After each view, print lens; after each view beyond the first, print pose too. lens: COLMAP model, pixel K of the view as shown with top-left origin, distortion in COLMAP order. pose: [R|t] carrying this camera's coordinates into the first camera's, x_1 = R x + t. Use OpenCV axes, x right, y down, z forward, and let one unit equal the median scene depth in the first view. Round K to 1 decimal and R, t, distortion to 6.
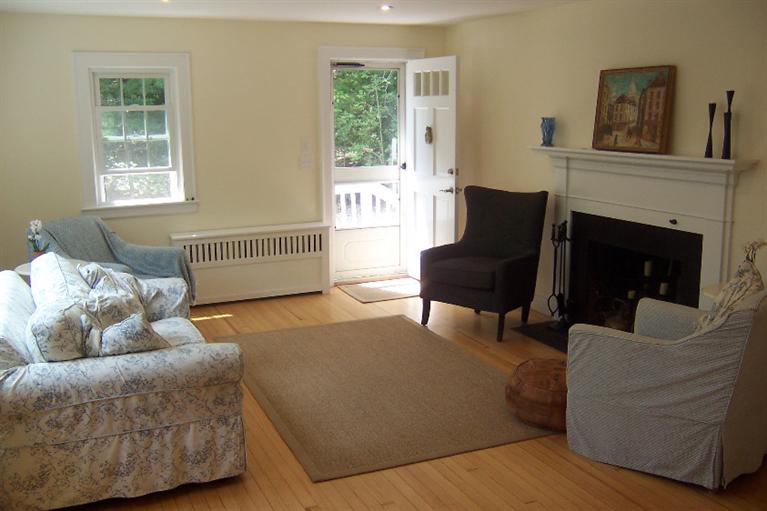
lens RADIAL K [[755.7, 0, 379.9], [0, 755.7, 252.7], [0, 0, 1]] dist [-0.069515, 0.000000]
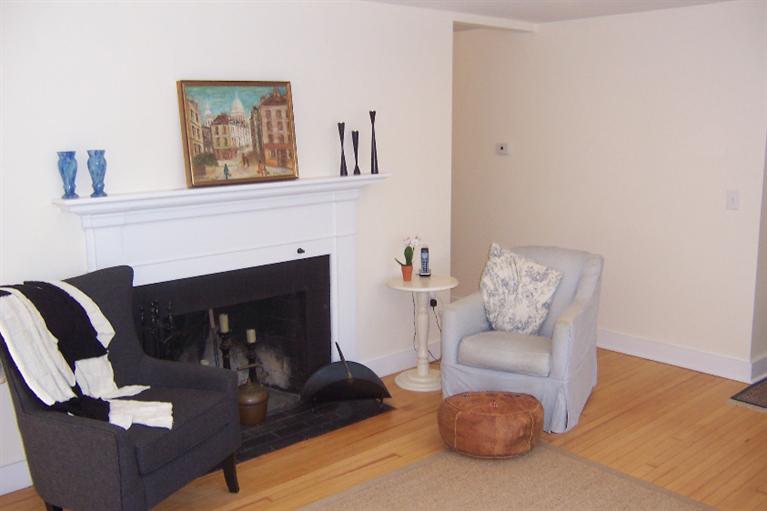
lens RADIAL K [[755.7, 0, 383.5], [0, 755.7, 258.2], [0, 0, 1]] dist [-0.069515, 0.000000]
pose [[-0.321975, -0.140665, 0.936240, -0.503700], [0.204672, 0.955174, 0.213897, -0.205659], [-0.924360, 0.260491, -0.278752, 1.133409]]
